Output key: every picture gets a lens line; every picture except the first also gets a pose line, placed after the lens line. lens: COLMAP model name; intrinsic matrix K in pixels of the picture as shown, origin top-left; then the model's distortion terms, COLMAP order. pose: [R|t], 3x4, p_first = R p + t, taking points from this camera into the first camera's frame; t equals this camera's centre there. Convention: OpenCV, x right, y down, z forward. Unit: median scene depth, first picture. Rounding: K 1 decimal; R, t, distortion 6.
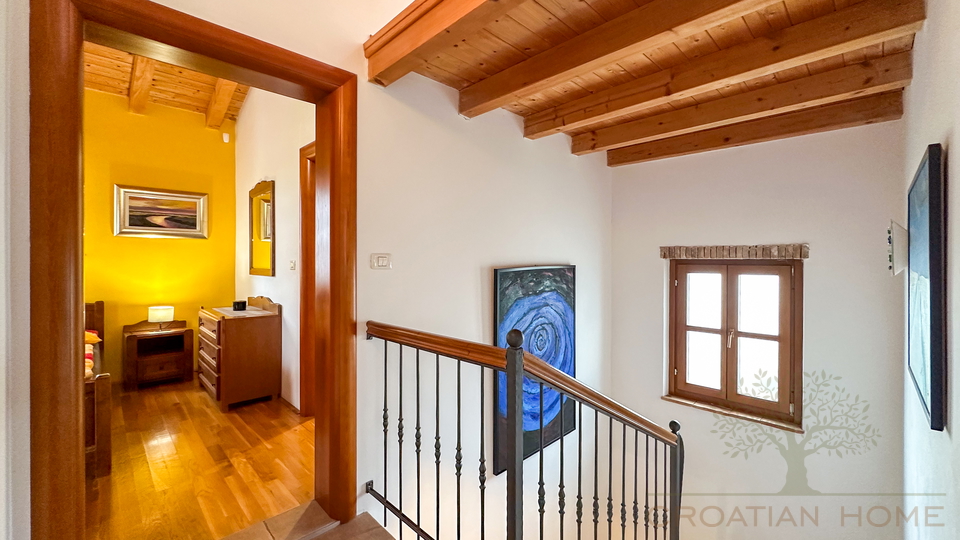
lens RADIAL K [[401.7, 0, 492.8], [0, 401.7, 264.7], [0, 0, 1]] dist [-0.000186, -0.000012]
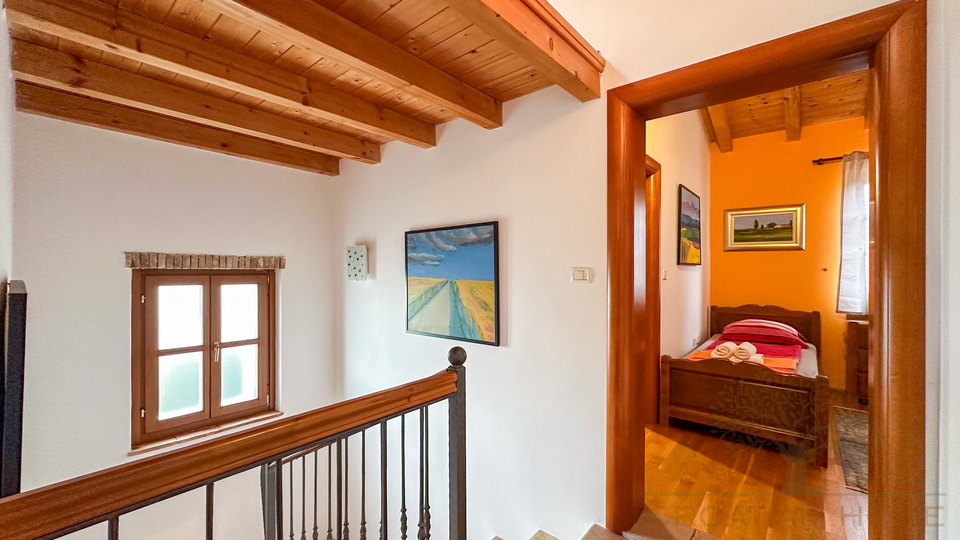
lens RADIAL K [[388.0, 0, 480.0], [0, 388.0, 270.0], [0, 0, 1]] dist [-0.002357, -0.000105]
pose [[-0.071720, 0.000759, 0.997425, -0.386394], [0.007849, 0.999969, -0.000196, -0.006759], [-0.997394, 0.007815, -0.071723, 0.451531]]
